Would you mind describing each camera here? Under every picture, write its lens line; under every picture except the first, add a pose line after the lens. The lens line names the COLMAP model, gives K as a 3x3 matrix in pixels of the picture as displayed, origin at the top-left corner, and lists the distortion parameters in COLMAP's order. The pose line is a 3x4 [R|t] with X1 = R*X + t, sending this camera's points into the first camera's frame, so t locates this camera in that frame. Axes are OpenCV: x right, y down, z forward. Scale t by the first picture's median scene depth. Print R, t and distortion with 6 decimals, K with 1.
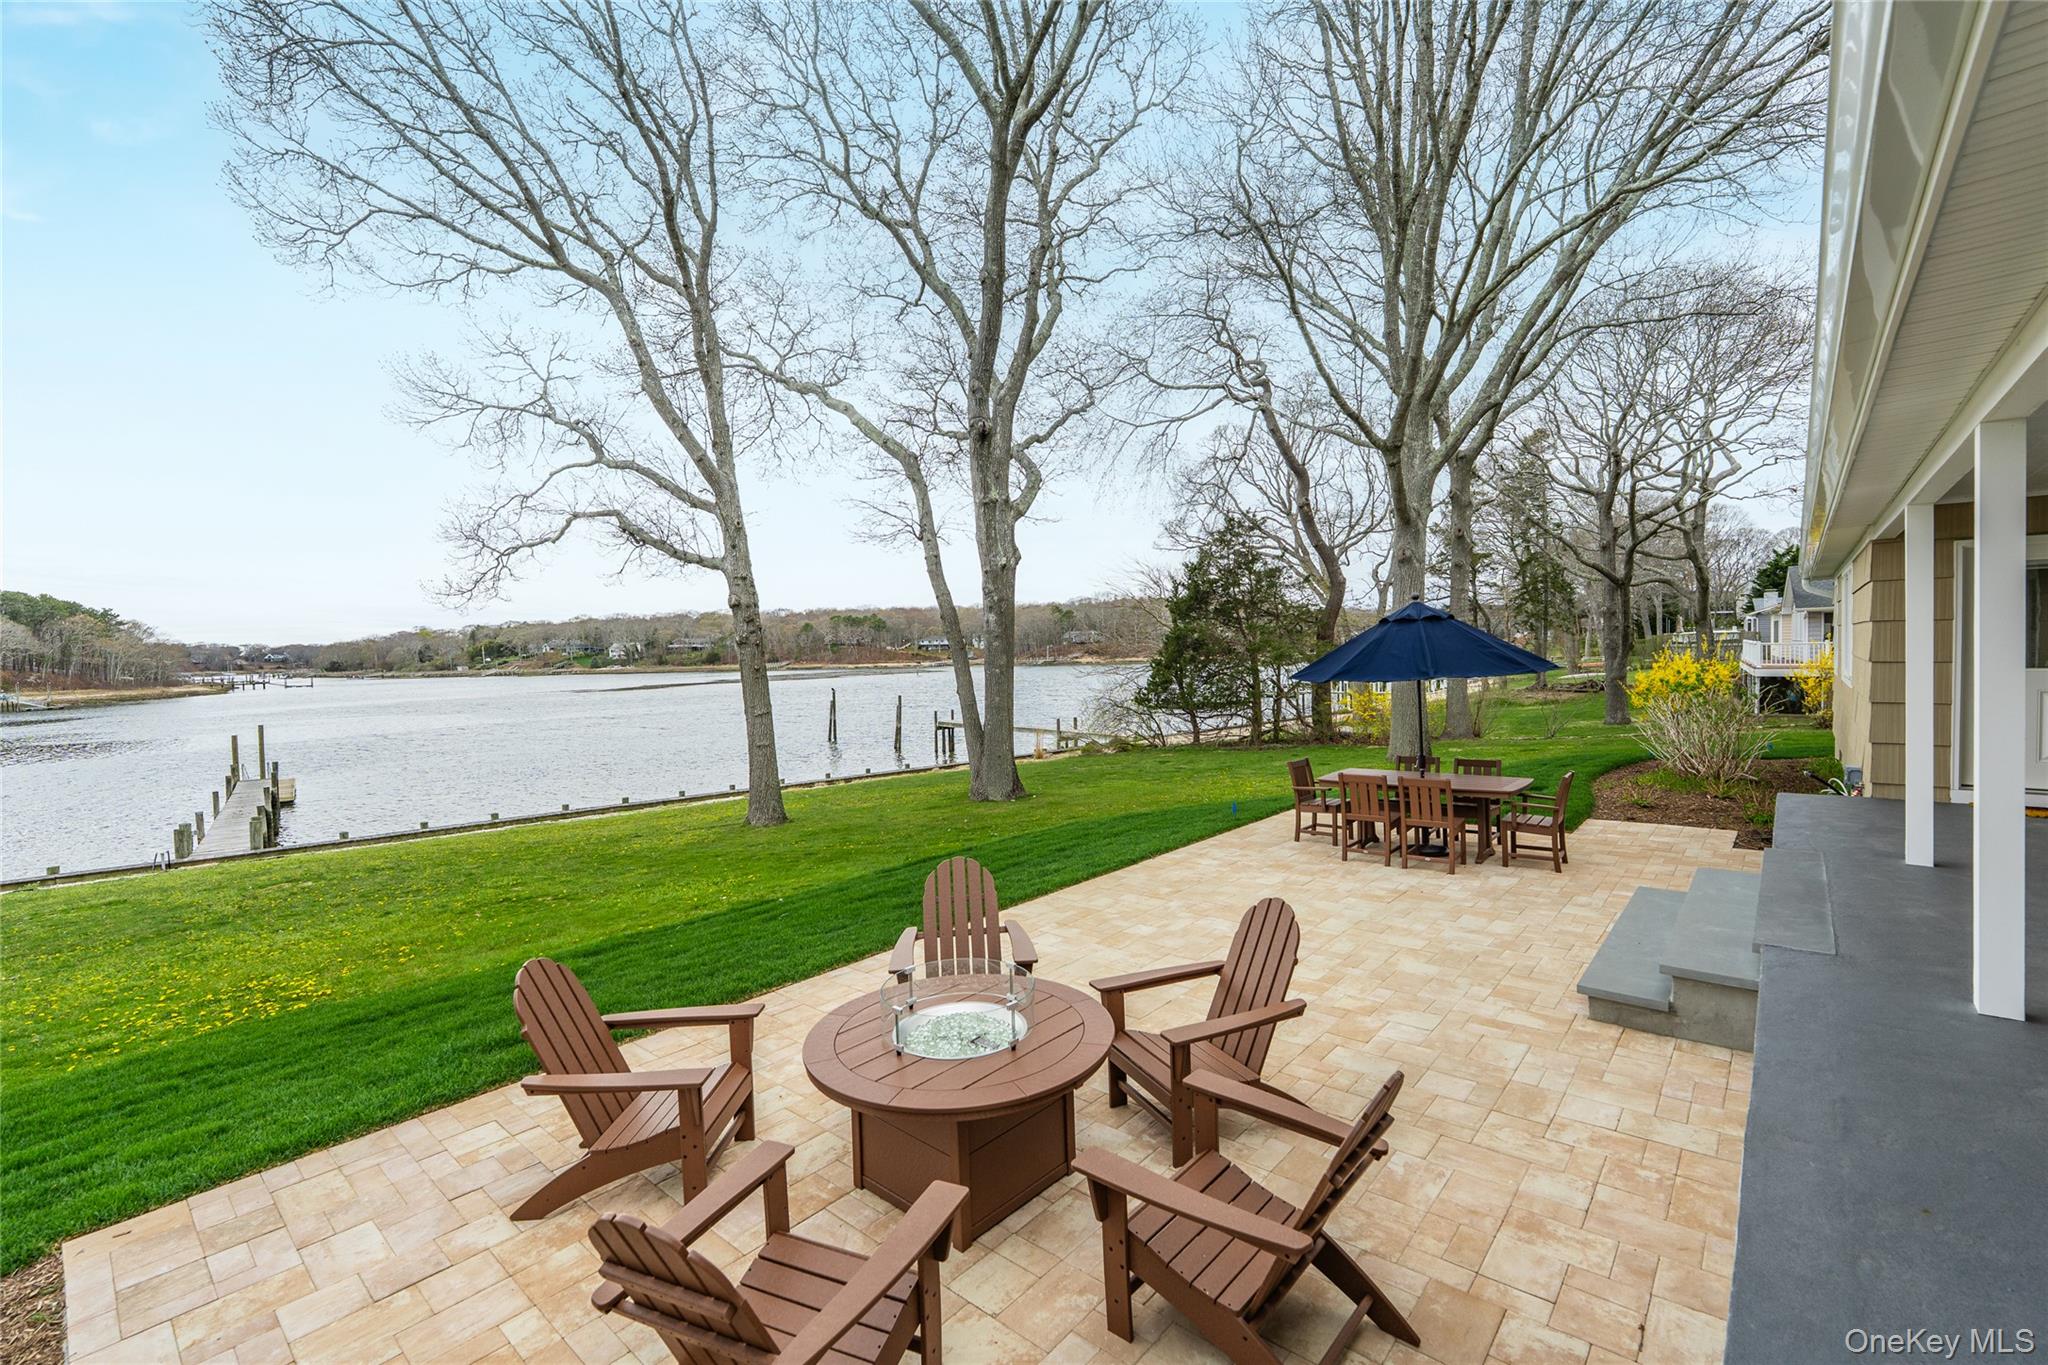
lens RADIAL K [[885.7, 0, 1025.0], [0, 885.7, 667.7], [0, 0, 1]] dist [0.001062, 0.000332]
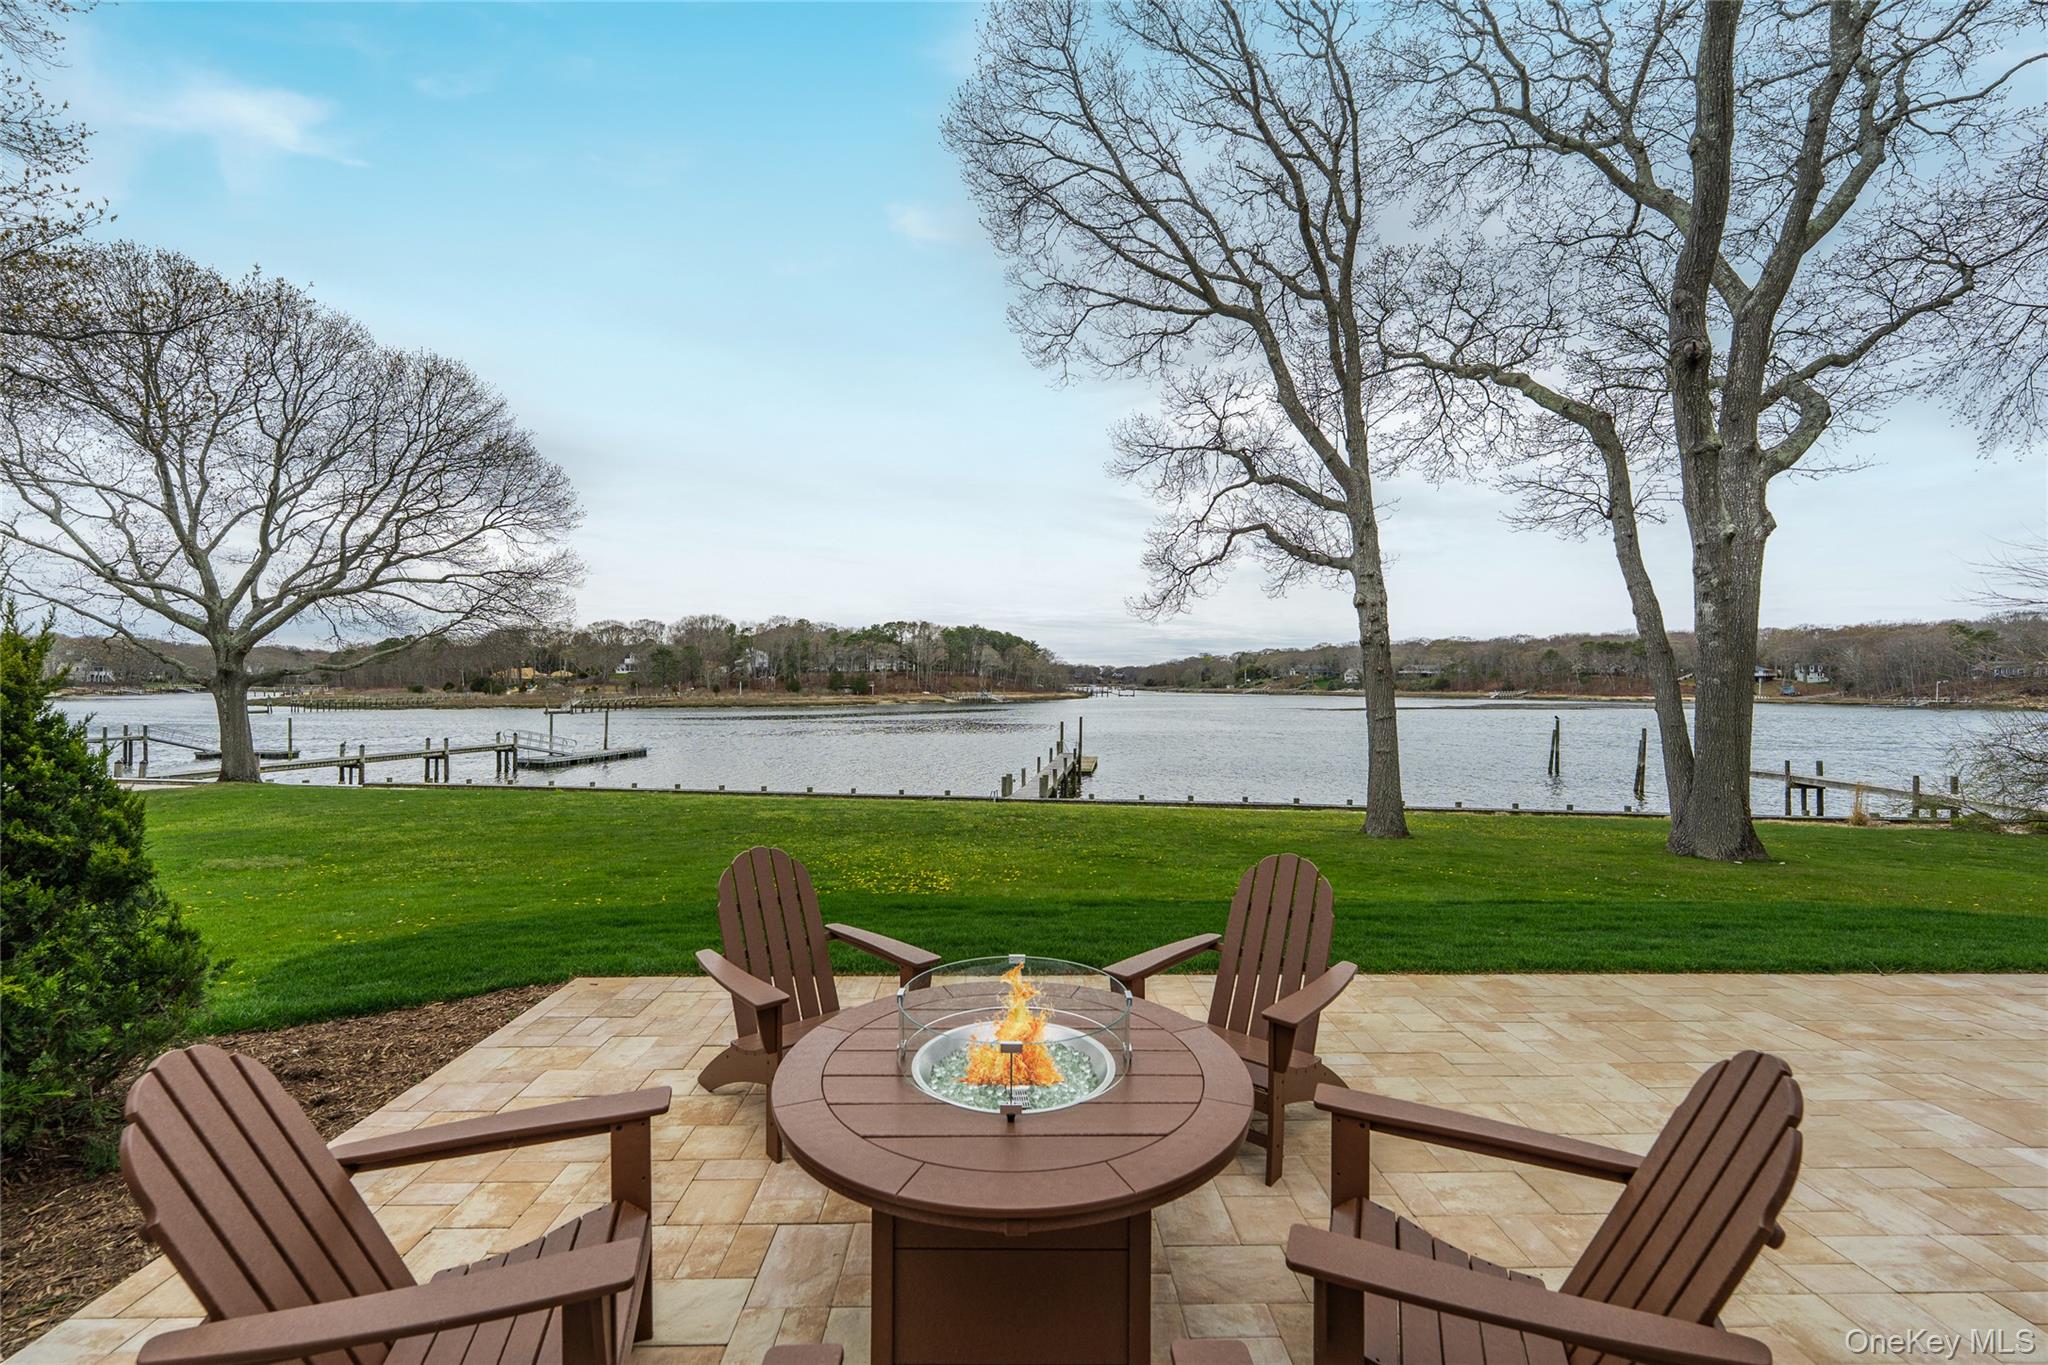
lens RADIAL K [[817.8, 0, 1013.9], [0, 817.8, 675.5], [0, 0, 1]] dist [-0.000230, -0.000168]
pose [[0.675235, 0.024317, -0.737202, 0.067399], [-0.039931, 0.999196, -0.003615, 0.022132], [0.736521, 0.031879, 0.675663, 0.105342]]
